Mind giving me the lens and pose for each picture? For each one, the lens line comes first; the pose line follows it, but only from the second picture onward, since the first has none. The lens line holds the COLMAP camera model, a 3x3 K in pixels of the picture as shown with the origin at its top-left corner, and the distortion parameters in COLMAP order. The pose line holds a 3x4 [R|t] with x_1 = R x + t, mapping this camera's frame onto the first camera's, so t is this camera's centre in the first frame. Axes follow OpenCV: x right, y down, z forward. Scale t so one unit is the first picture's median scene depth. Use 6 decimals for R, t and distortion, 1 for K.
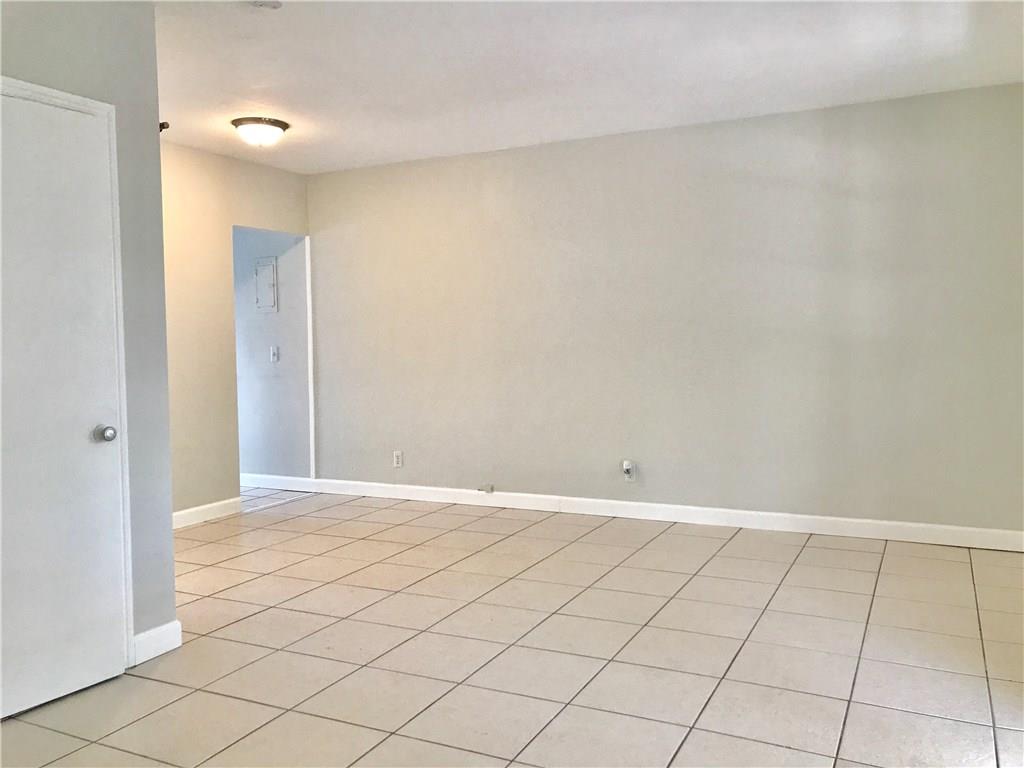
lens RADIAL K [[845.5, 0, 520.9], [0, 845.5, 361.5], [0, 0, 1]] dist [0.034429, -0.032067]
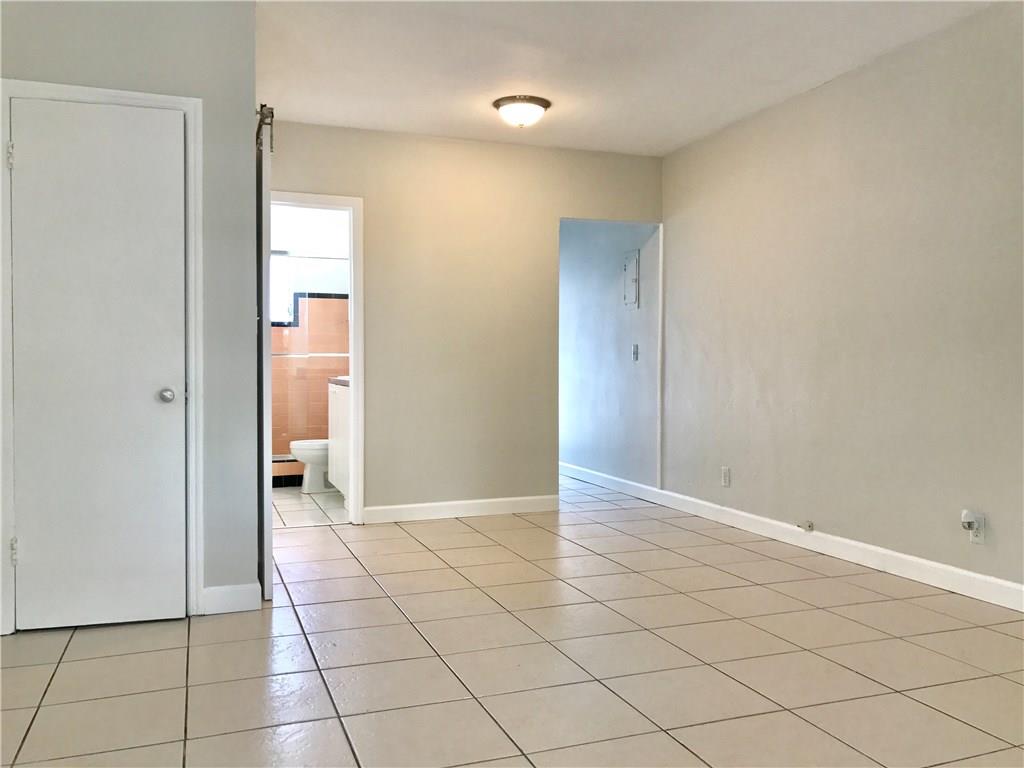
lens RADIAL K [[845.5, 0, 511.0], [0, 845.5, 373.5], [0, 0, 1]] dist [0.034429, -0.032067]
pose [[0.717364, 0.020210, -0.696406, 0.285396], [-0.030280, 0.999539, -0.002184, 0.021541], [0.696040, 0.022654, 0.717645, 0.245541]]
